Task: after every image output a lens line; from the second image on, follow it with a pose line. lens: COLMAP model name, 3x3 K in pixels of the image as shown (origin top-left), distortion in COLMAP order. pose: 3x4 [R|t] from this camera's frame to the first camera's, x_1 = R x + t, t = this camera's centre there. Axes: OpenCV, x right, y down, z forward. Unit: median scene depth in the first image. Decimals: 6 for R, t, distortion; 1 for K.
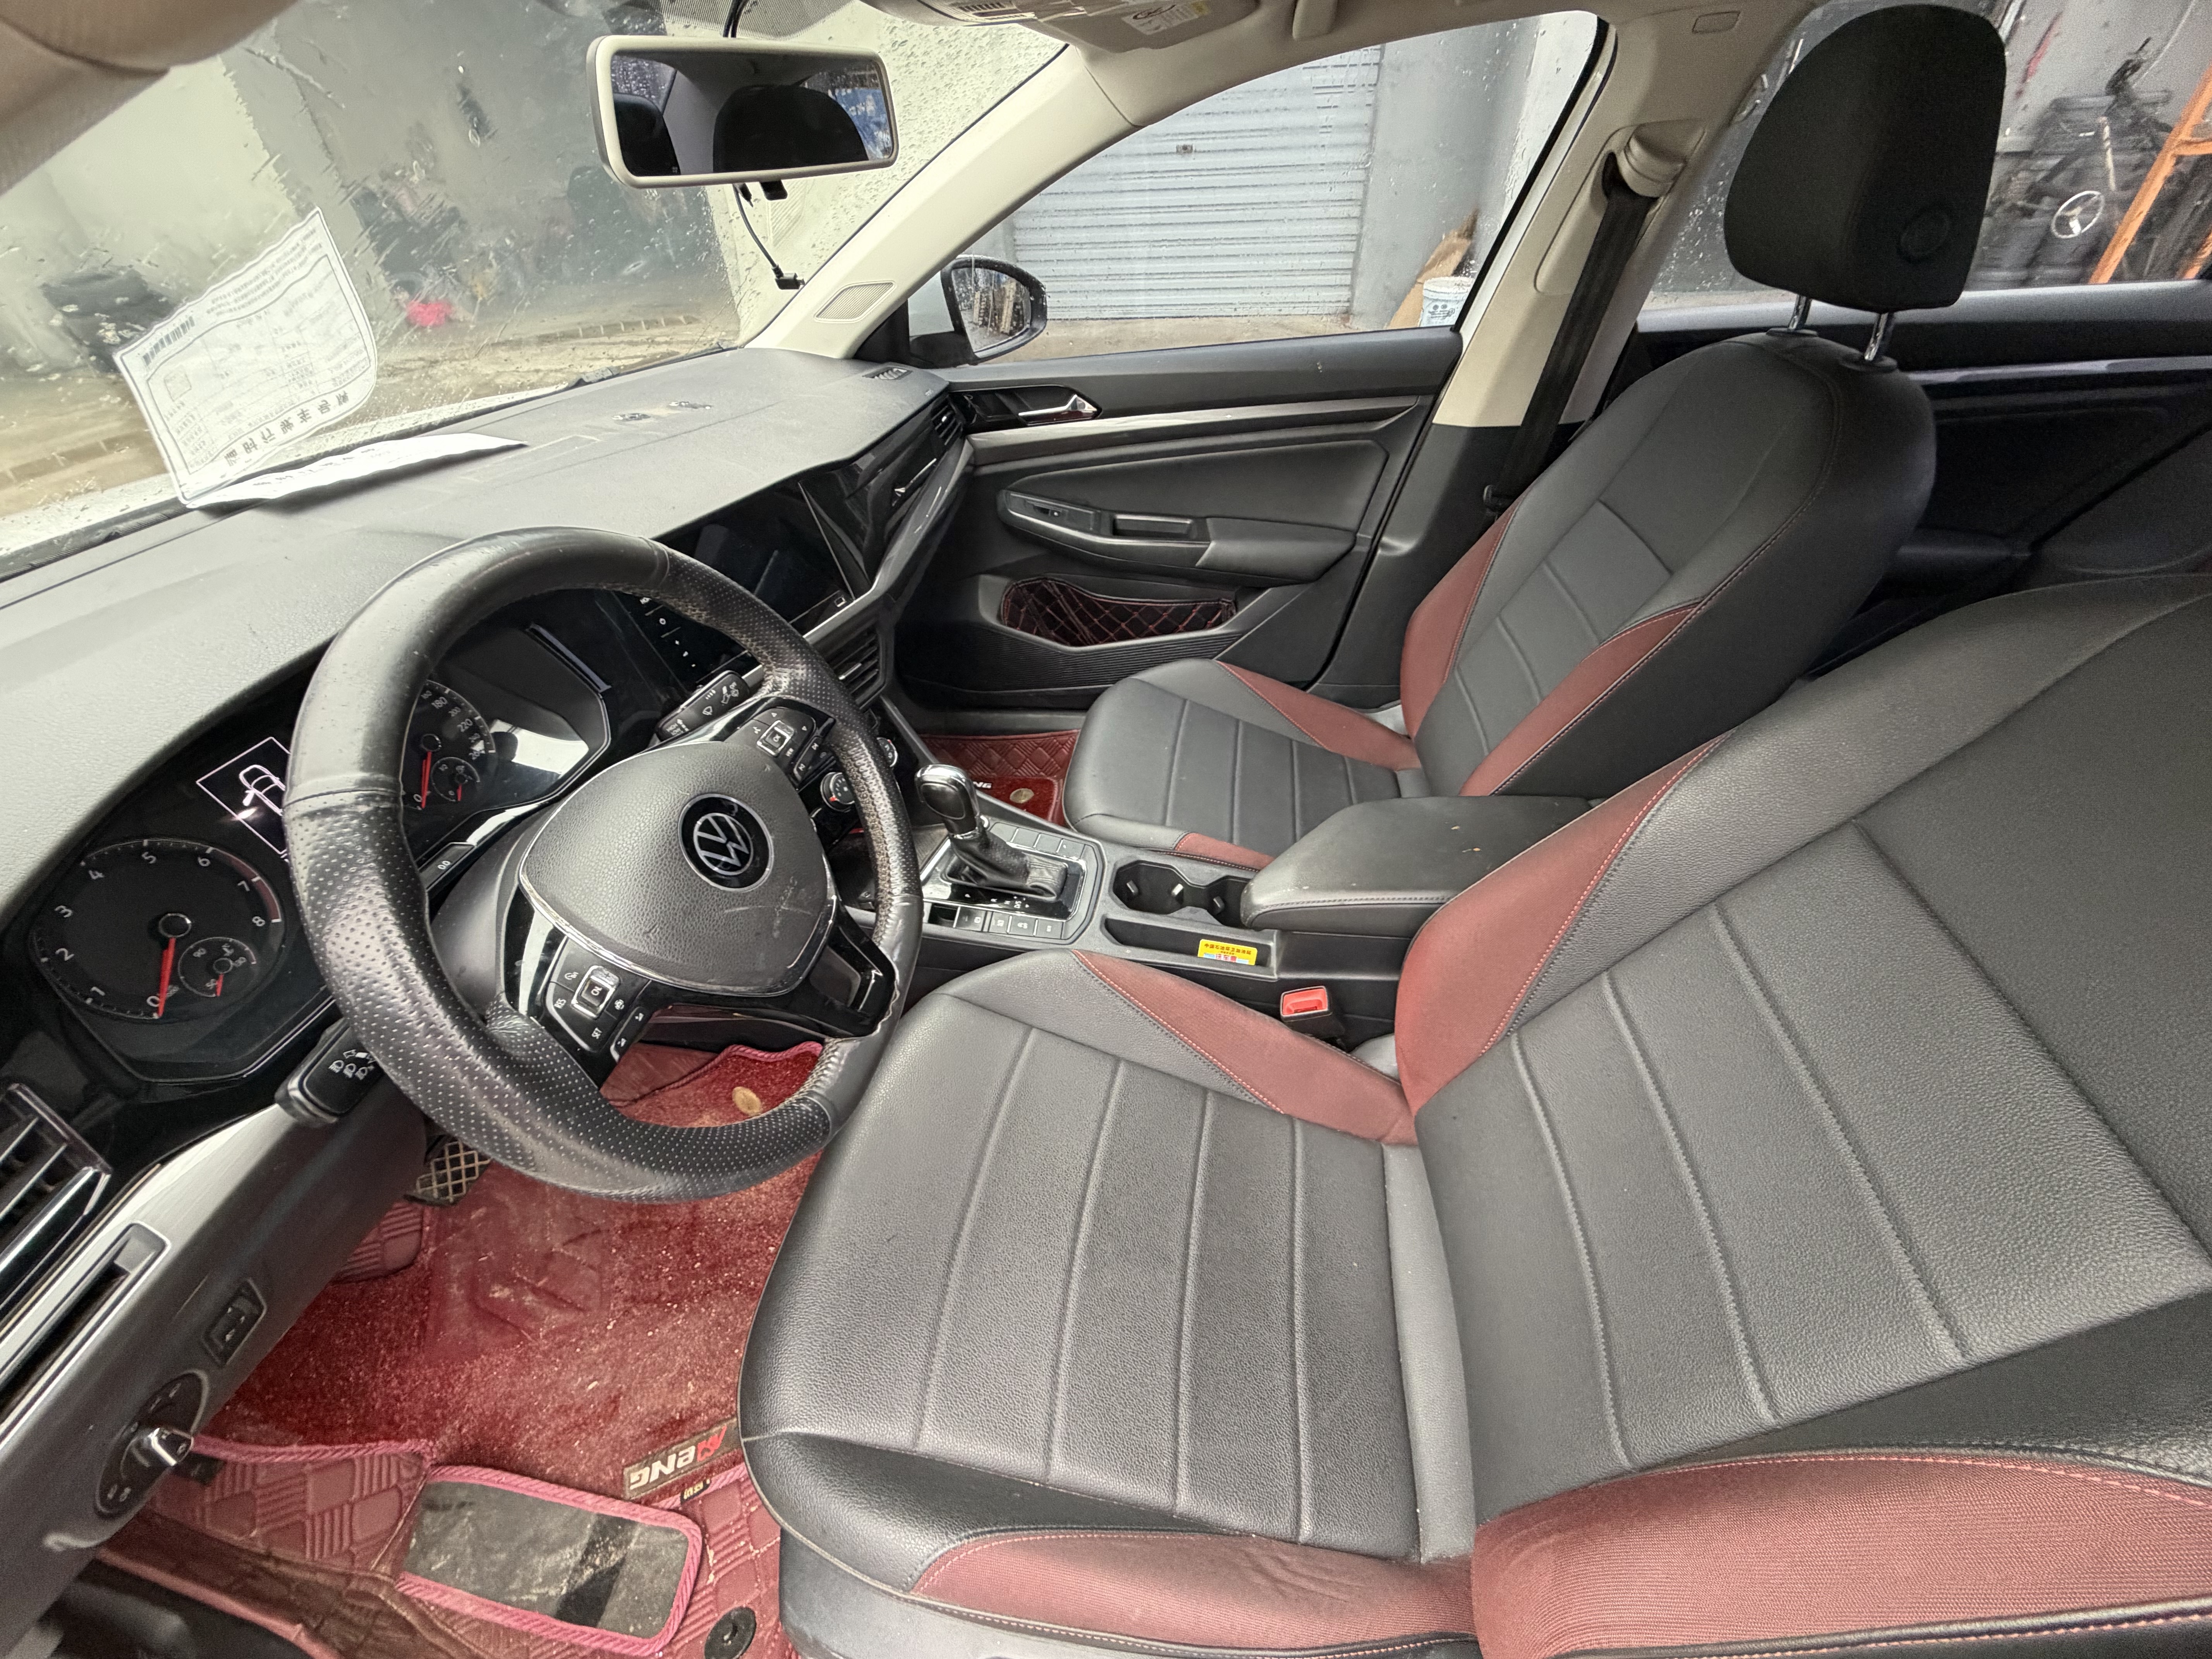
lens RADIAL K [[879.7, 0, 1105.6], [0, 879.7, 832.8], [0, 0, 1]] dist [-0.001318, 0.000153]
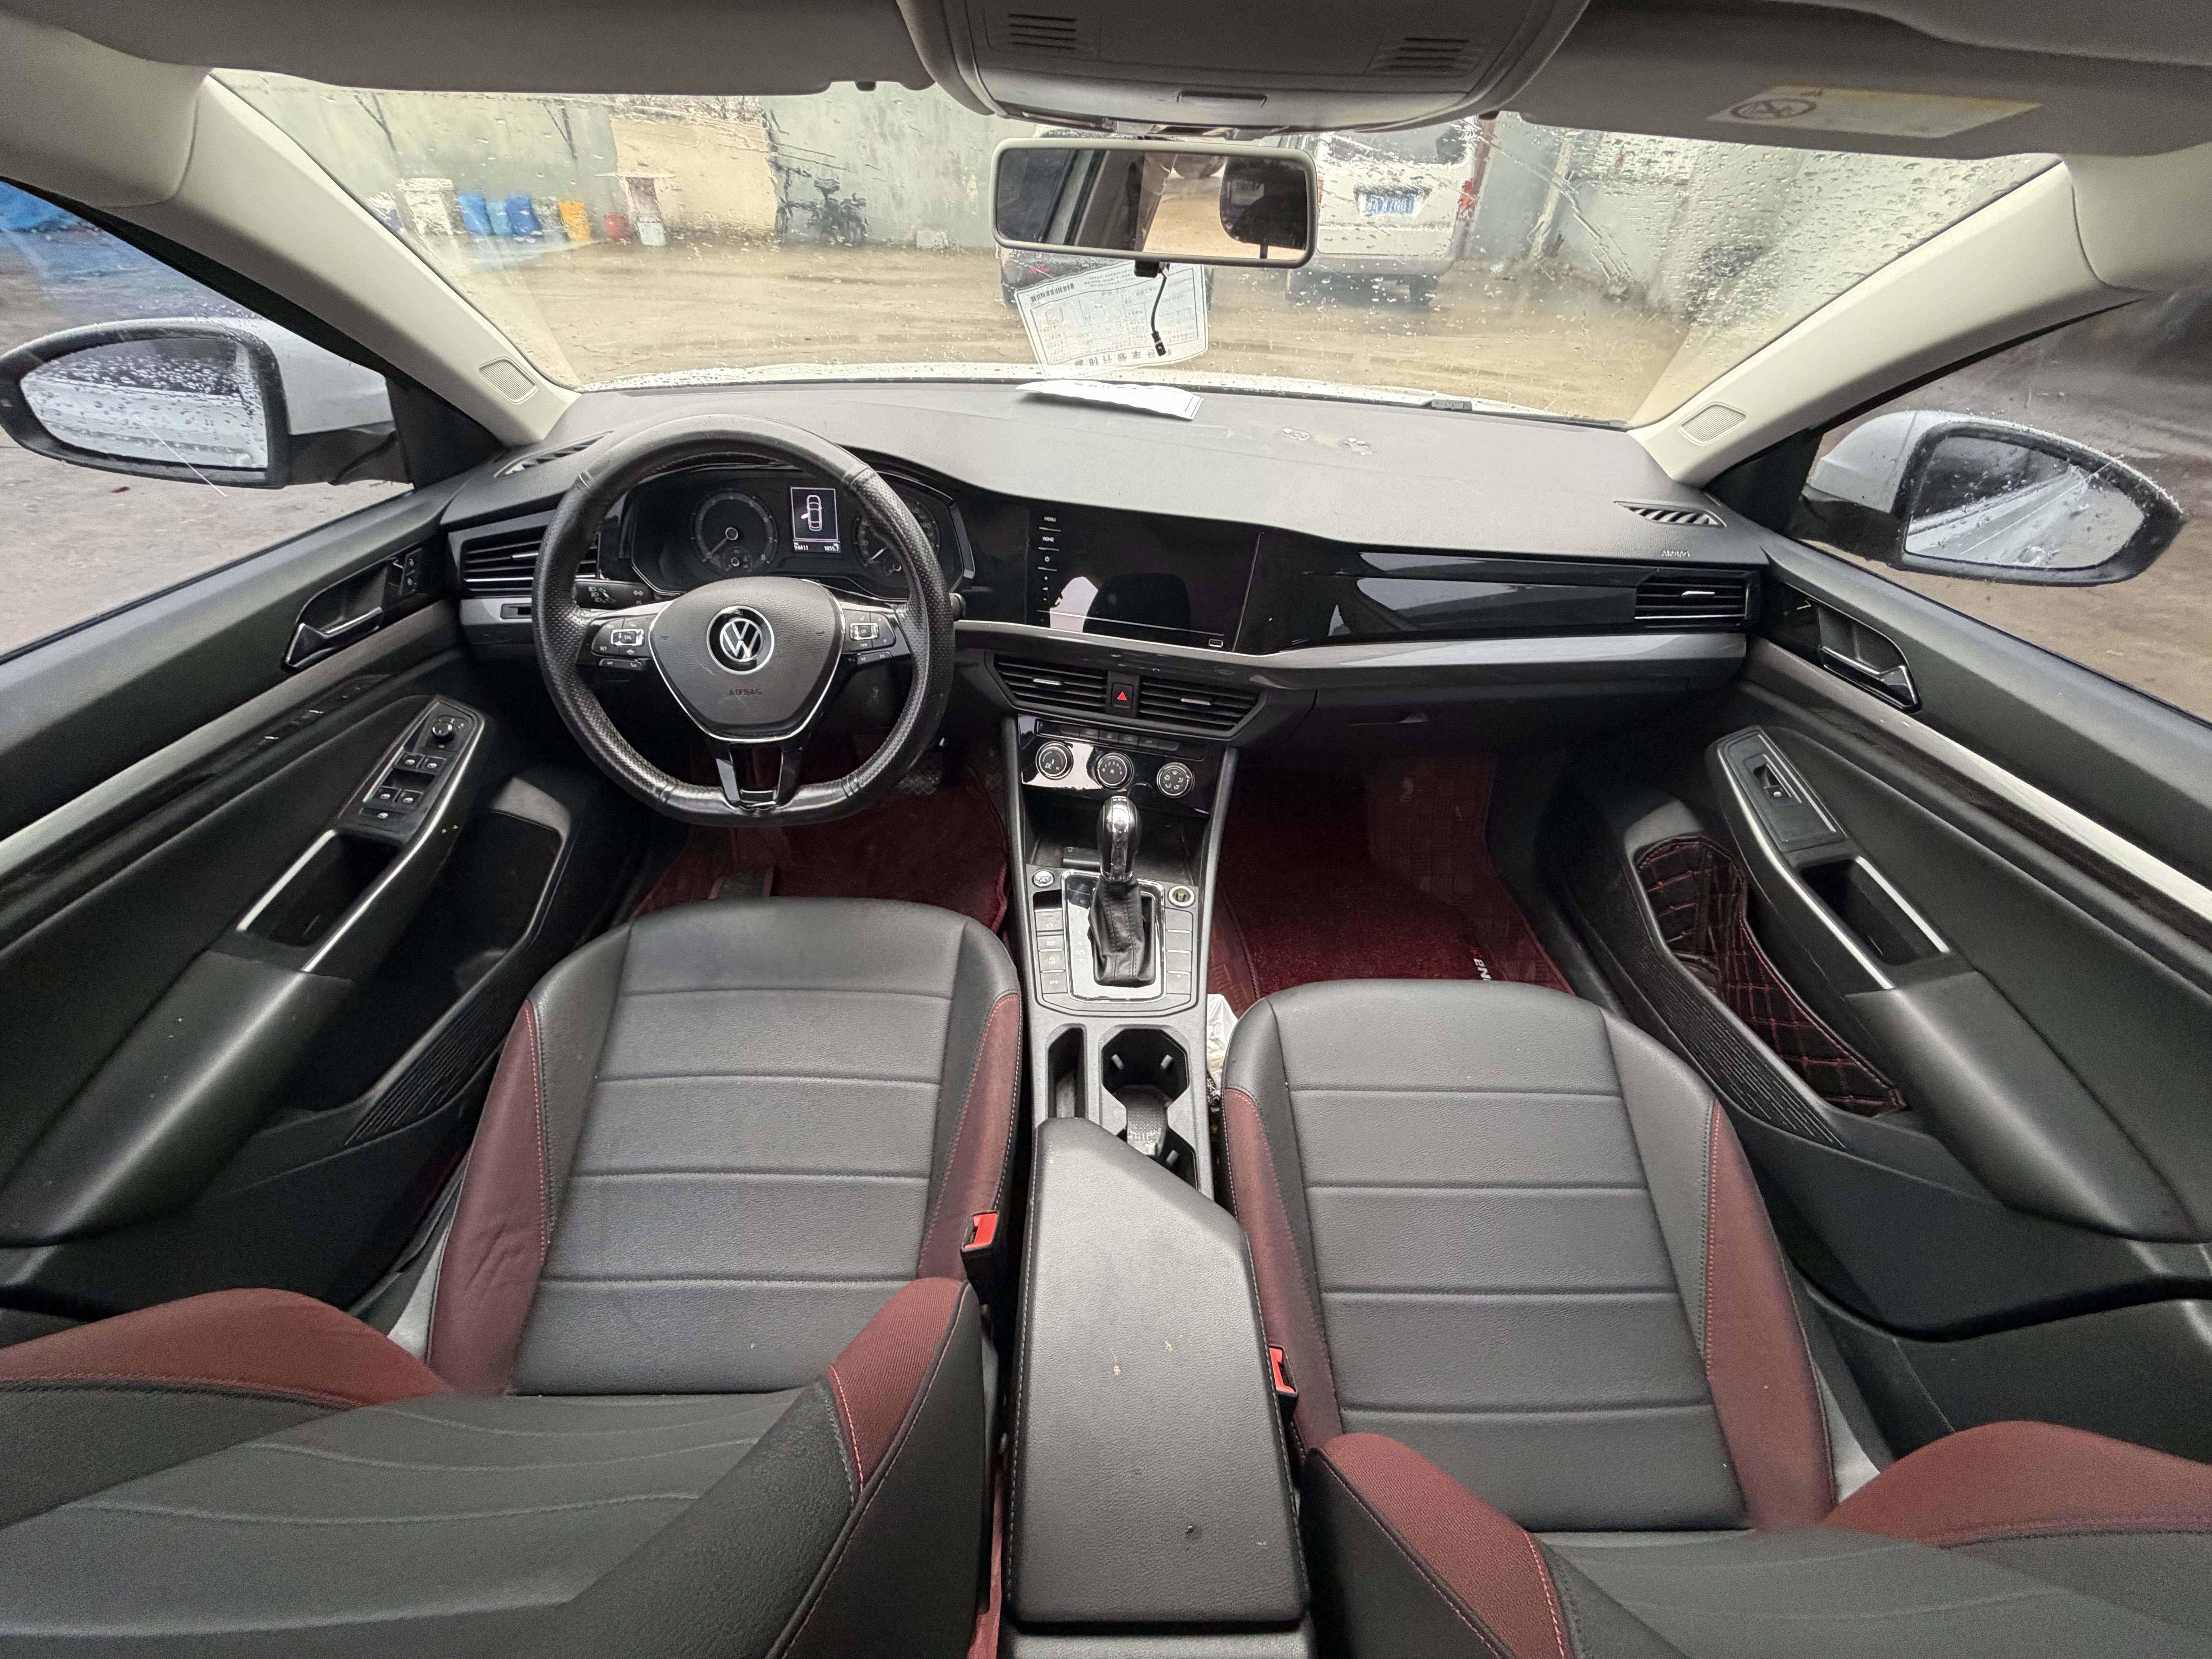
lens RADIAL K [[879.7, 0, 1097.3], [0, 879.7, 831.2], [0, 0, 1]] dist [-0.001318, 0.000153]
pose [[0.169022, 0.645726, -0.744627, 0.386977], [-0.643722, 0.644428, 0.412717, -0.301049], [0.746361, 0.409575, 0.524590, 0.291696]]
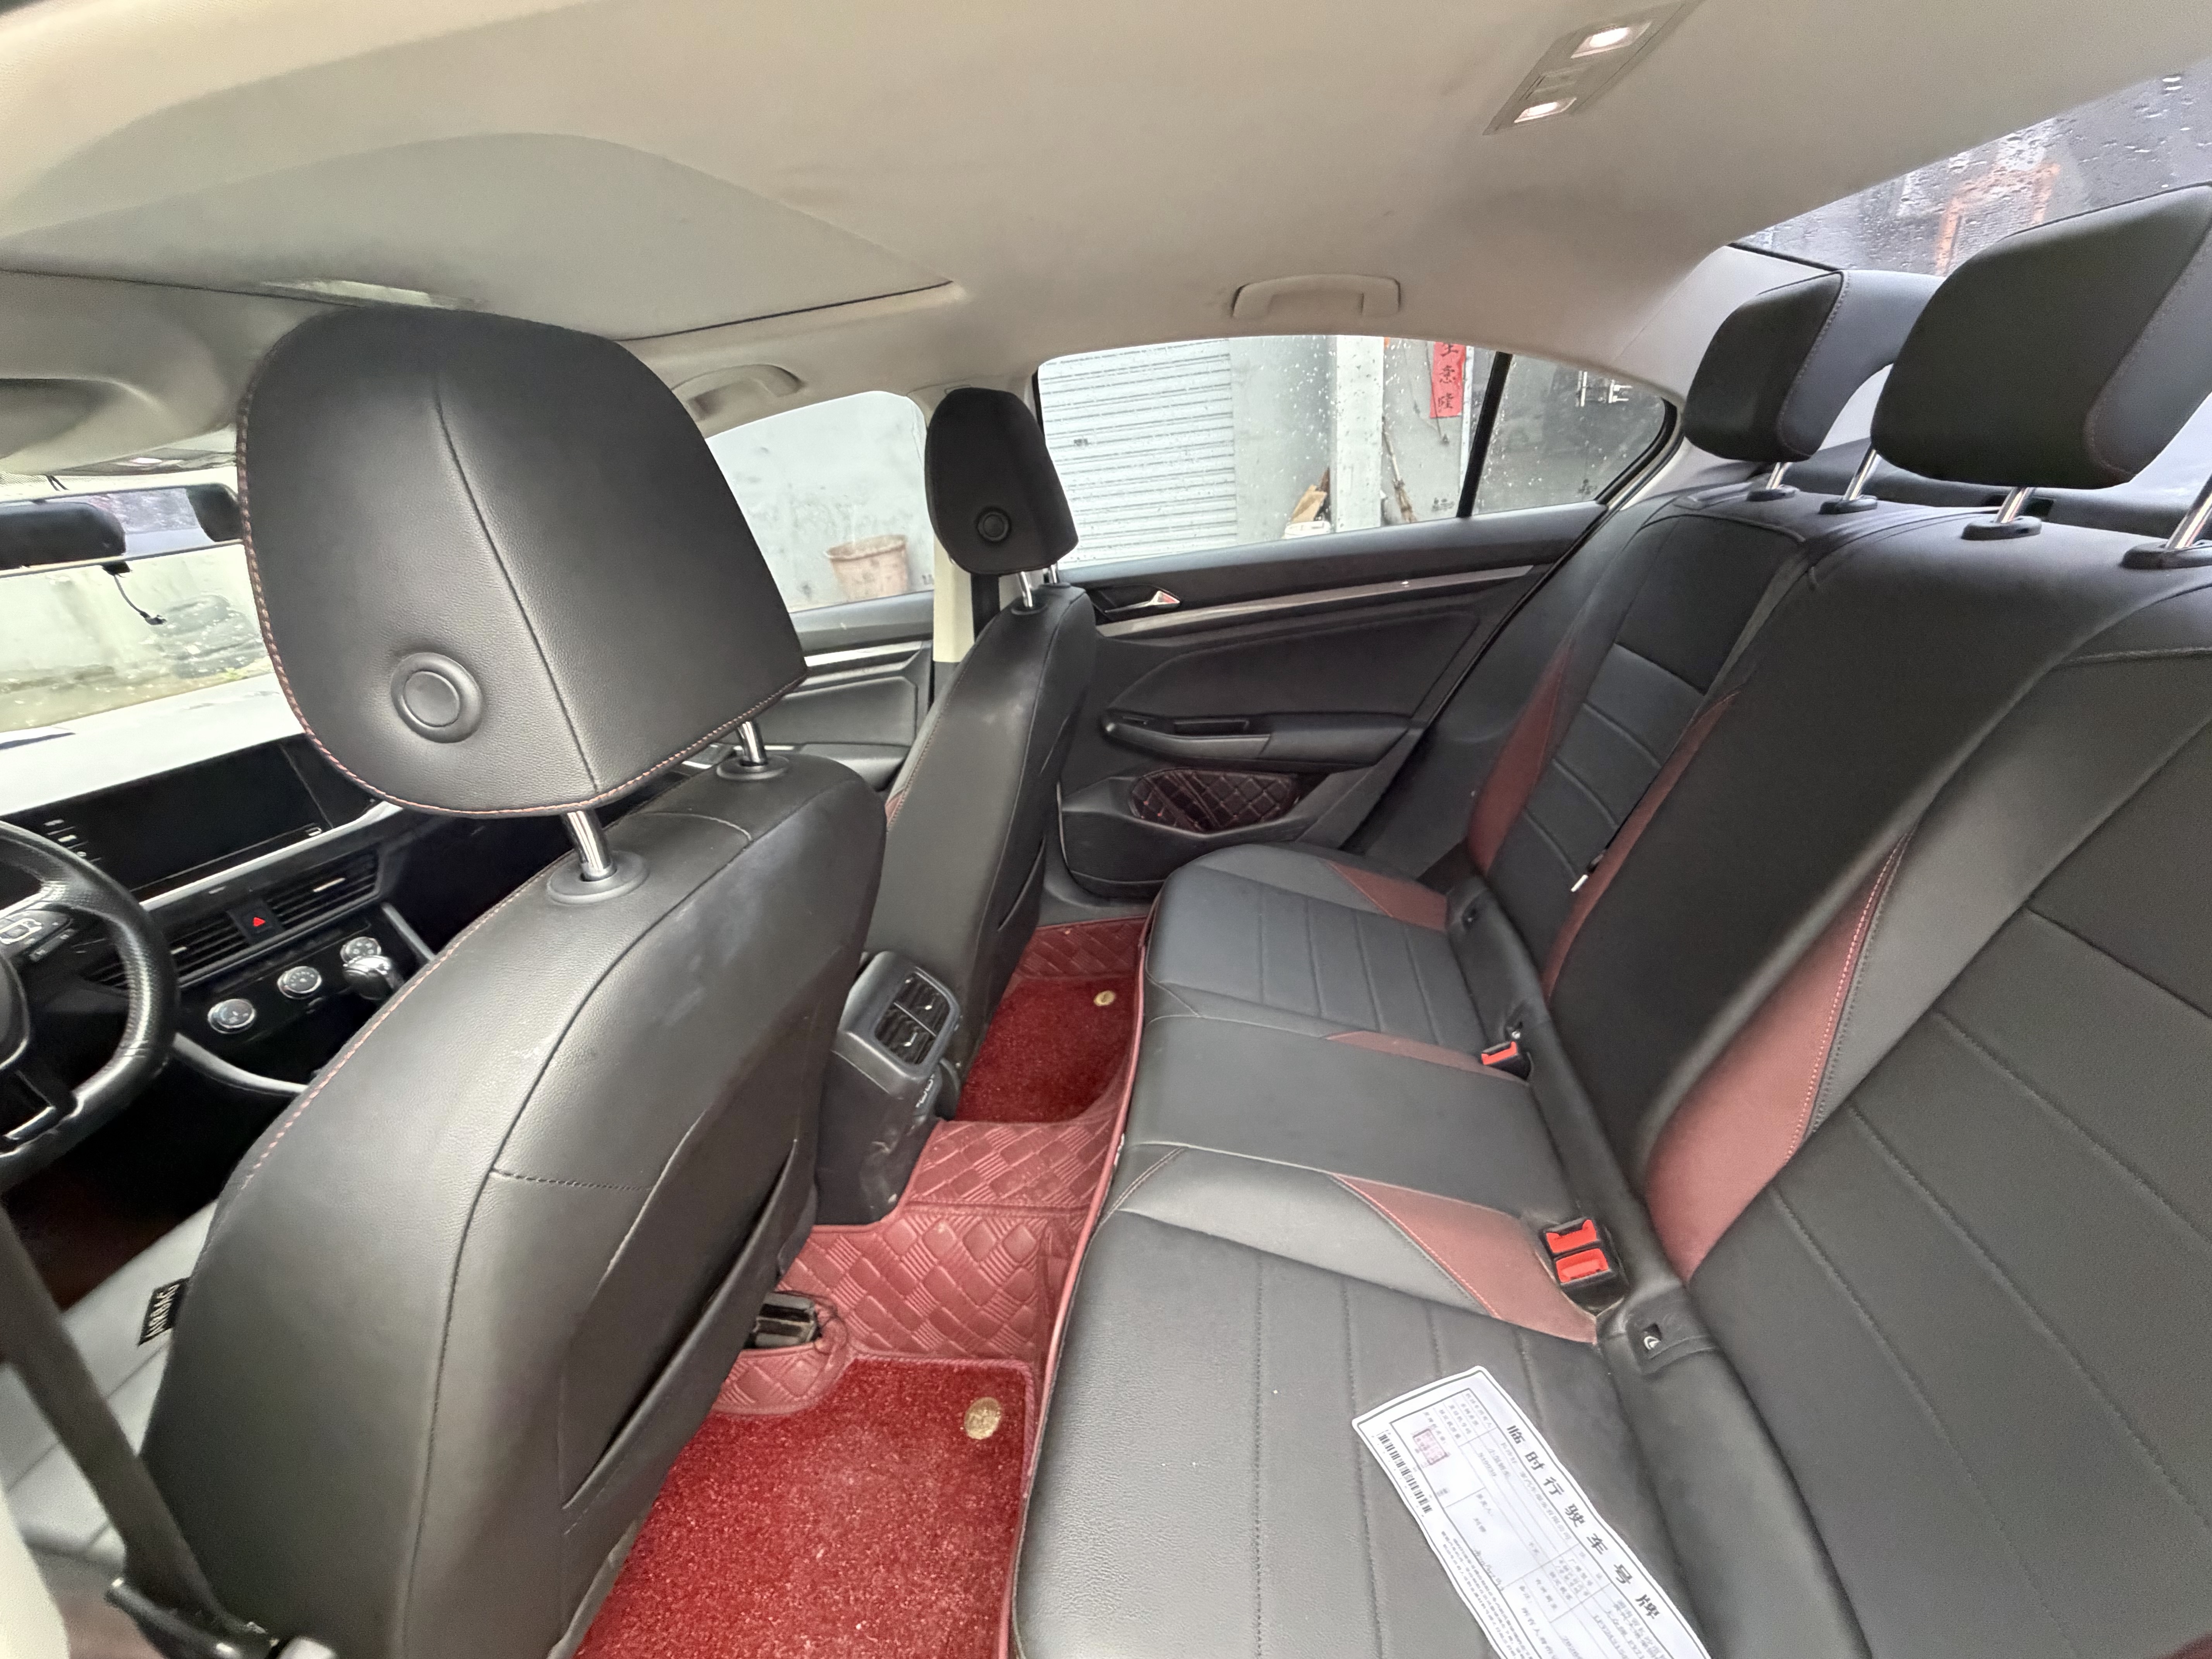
lens RADIAL K [[879.7, 0, 1106.1], [0, 879.7, 846.1], [0, 0, 1]] dist [-0.001318, 0.000153]
pose [[0.997107, -0.056102, -0.051276, 0.607652], [0.043360, 0.973974, -0.222475, 0.066838], [0.062423, 0.219608, 0.973589, -0.120200]]
